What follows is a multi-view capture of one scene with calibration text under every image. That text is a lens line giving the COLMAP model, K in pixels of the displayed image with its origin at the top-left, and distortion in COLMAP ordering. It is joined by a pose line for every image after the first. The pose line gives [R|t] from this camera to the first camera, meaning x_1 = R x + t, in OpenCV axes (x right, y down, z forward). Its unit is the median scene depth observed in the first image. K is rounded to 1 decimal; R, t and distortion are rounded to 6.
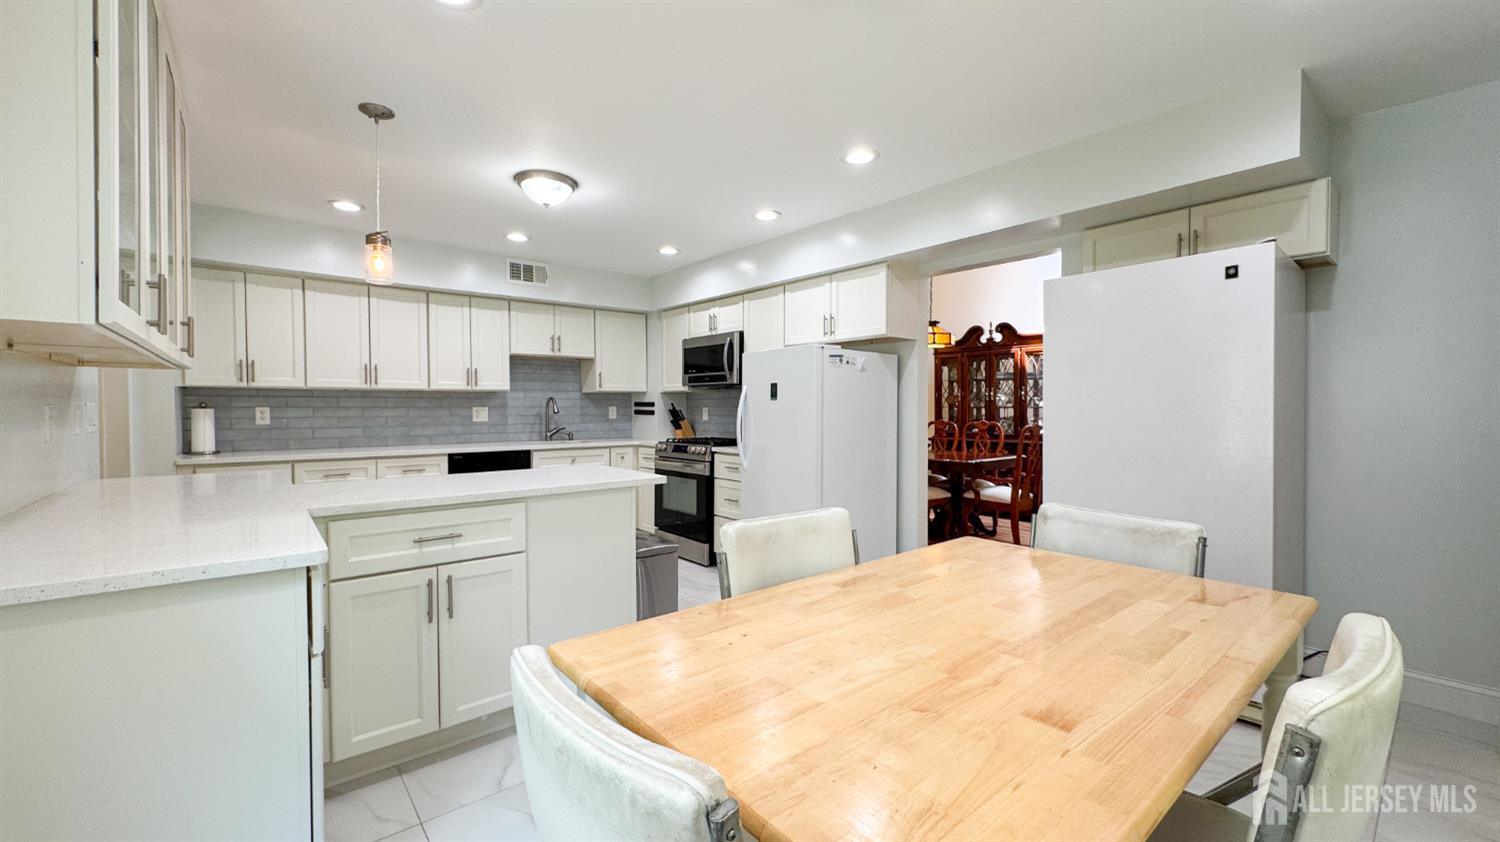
lens RADIAL K [[603.9, 0, 740.4], [0, 603.9, 420.9], [0, 0, 1]] dist [-0.000767, 0.000647]
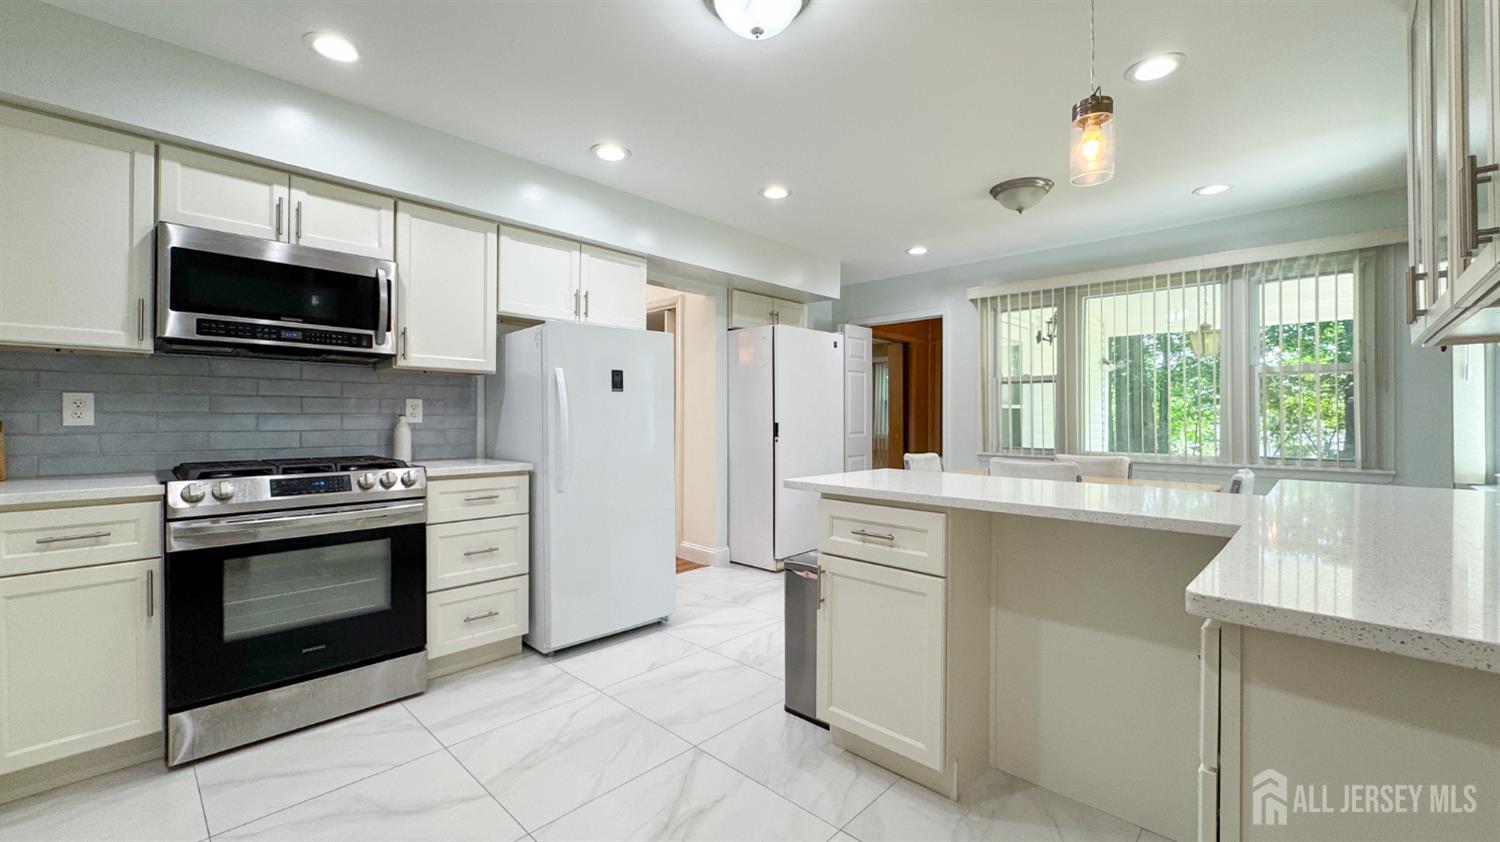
lens RADIAL K [[603.9, 0, 746.3], [0, 603.9, 416.9], [0, 0, 1]] dist [-0.000767, 0.000647]
pose [[-0.116930, 0.001226, 0.993139, -0.598935], [0.017849, 0.999840, 0.000868, 0.000492], [-0.992980, 0.017828, -0.116934, 0.742364]]
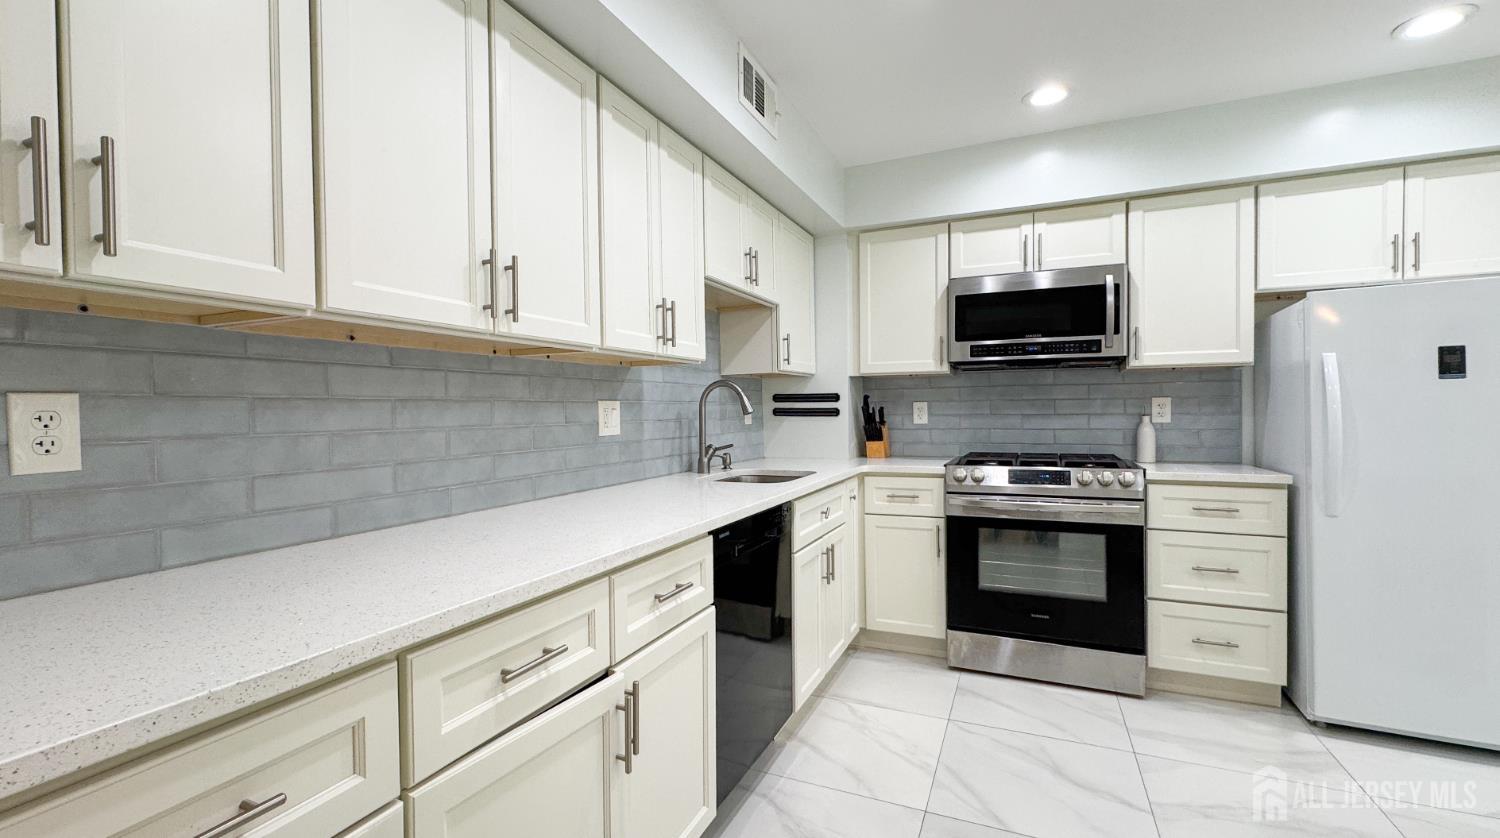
lens RADIAL K [[640.9, 0, 726.4], [0, 640.9, 417.8], [0, 0, 1]] dist [-0.009743, 0.000781]
pose [[0.906251, -0.013986, 0.422508, -0.596625], [0.018978, 0.999791, -0.007613, -0.007037], [-0.422313, 0.014918, 0.906327, 0.616761]]
